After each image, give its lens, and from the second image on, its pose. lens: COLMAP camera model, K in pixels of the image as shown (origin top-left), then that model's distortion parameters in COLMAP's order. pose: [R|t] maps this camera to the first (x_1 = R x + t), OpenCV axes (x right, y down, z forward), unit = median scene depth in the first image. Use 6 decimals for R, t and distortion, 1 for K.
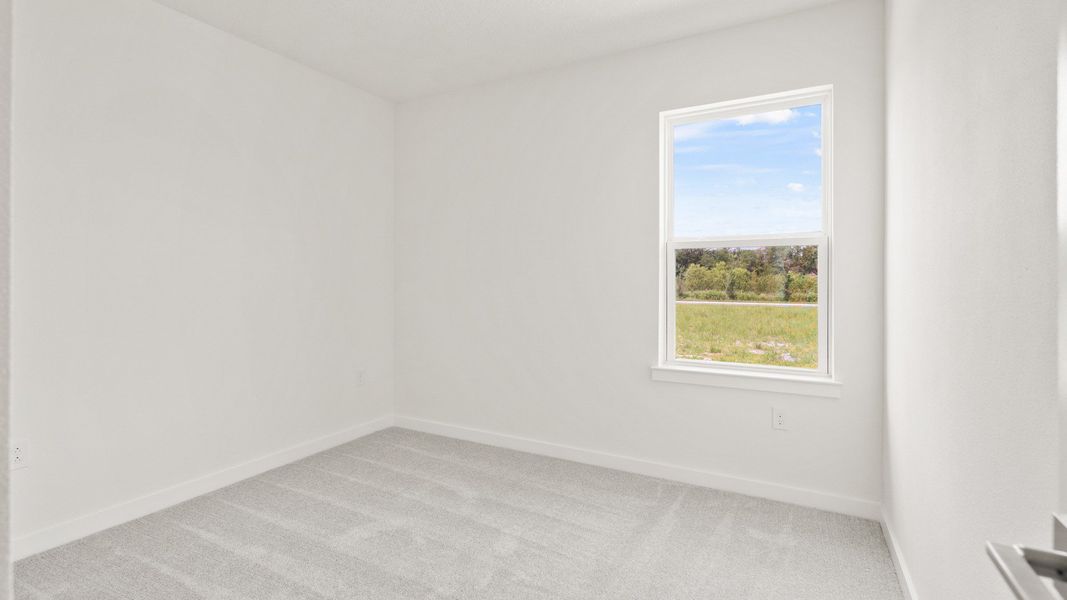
lens RADIAL K [[492.5, 0, 531.3], [0, 492.5, 274.8], [0, 0, 1]] dist [-0.004272, 0.000197]
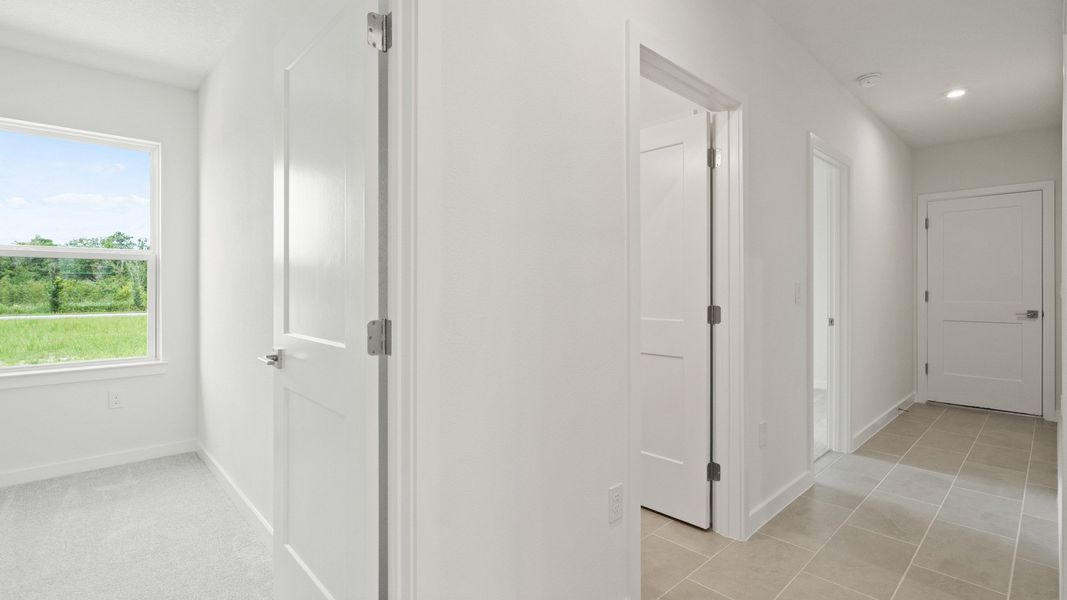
lens RADIAL K [[492.5, 0, 536.8], [0, 492.5, 294.5], [0, 0, 1]] dist [-0.004272, 0.000197]
pose [[0.299817, -0.017429, 0.953837, -0.078702], [-0.007703, 0.999756, 0.020690, -0.001249], [-0.953966, -0.013550, 0.299610, -0.084866]]
